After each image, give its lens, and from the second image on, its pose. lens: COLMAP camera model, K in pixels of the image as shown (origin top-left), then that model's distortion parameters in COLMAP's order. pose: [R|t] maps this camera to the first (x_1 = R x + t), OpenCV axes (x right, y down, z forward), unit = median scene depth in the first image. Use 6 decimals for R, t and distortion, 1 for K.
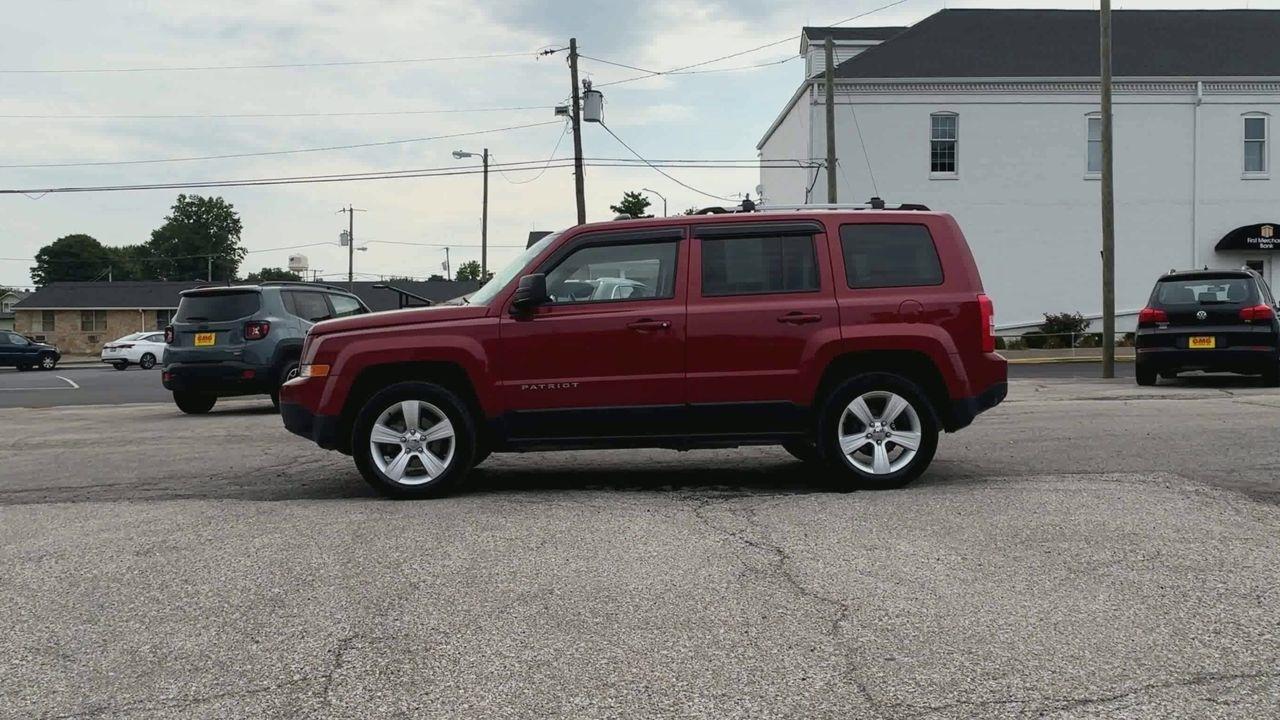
lens RADIAL K [[1102.3, 0, 640.0], [0, 1102.3, 360.0], [0, 0, 1]] dist [0.086481, -0.222010]
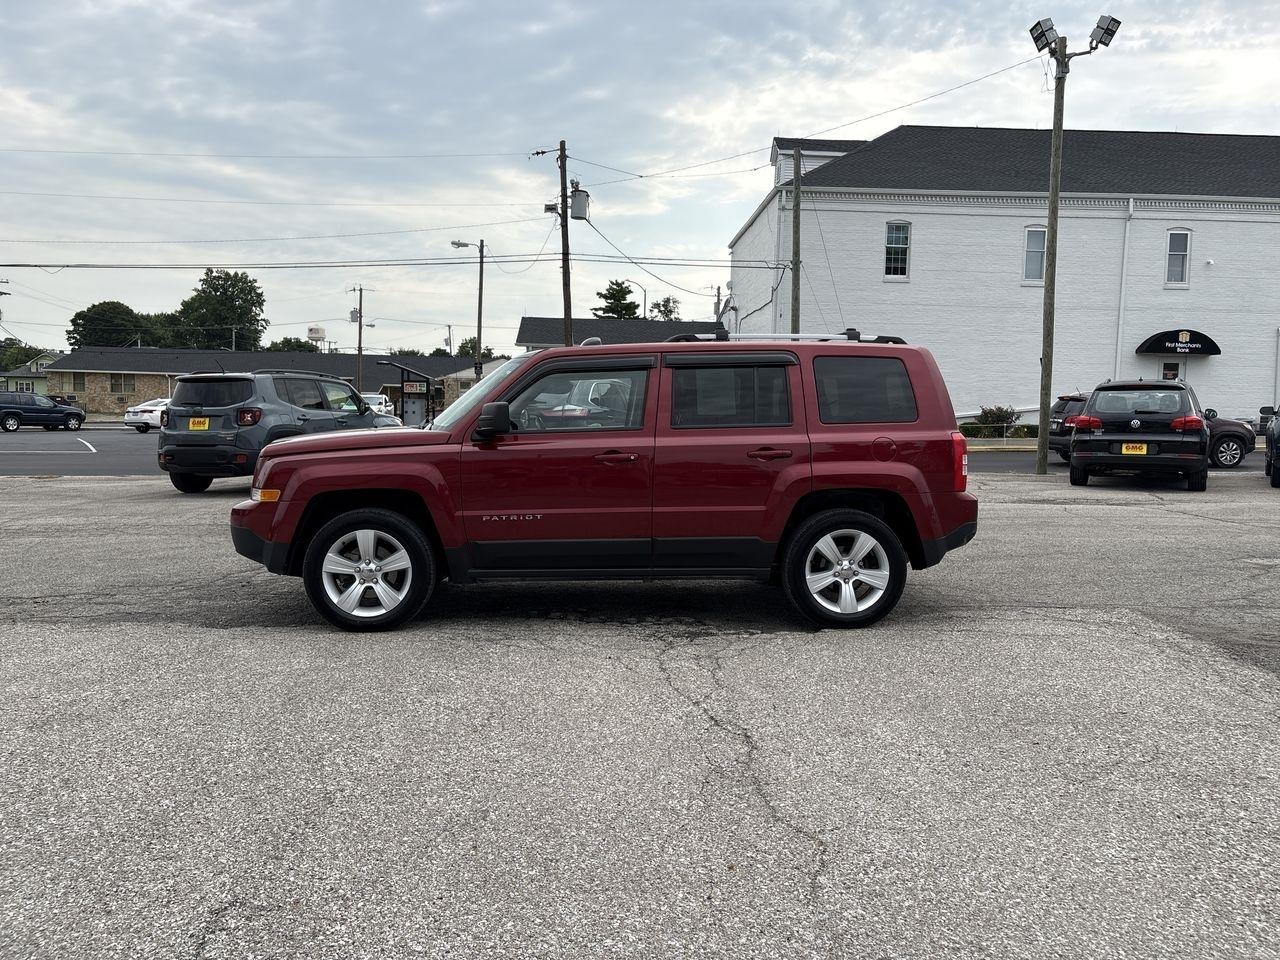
lens RADIAL K [[965.0, 0, 649.3], [0, 965.0, 480.1], [0, 0, 1]] dist [0.068428, -0.087086]
pose [[0.999207, 0.024653, 0.031282, 0.002875], [-0.026298, 0.998232, 0.053307, -0.014267], [-0.029912, -0.054088, 0.998088, 0.037820]]
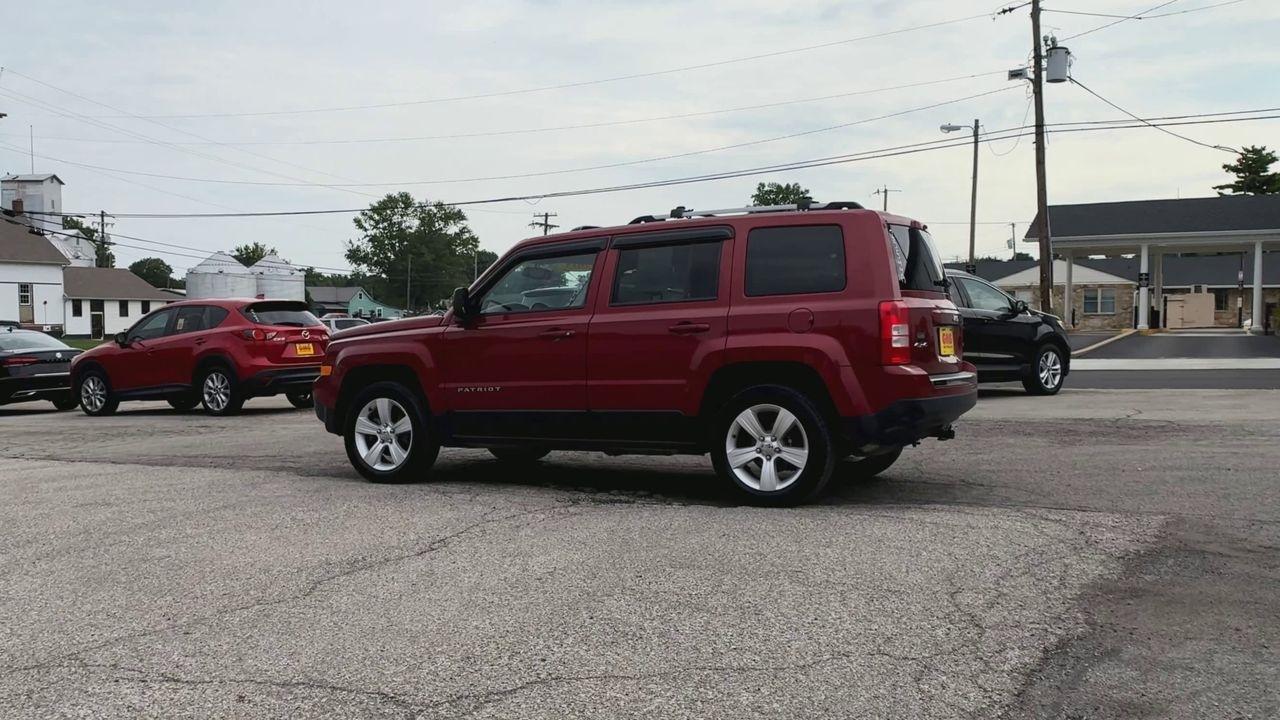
lens RADIAL K [[1161.7, 0, 608.9], [0, 1161.7, 364.7], [0, 0, 1]] dist [0.042795, -0.136719]
pose [[0.857517, 0.017596, -0.514155, 0.154265], [-0.008755, 0.999769, 0.019614, -0.006077], [0.514382, -0.012318, 0.857473, 0.018341]]
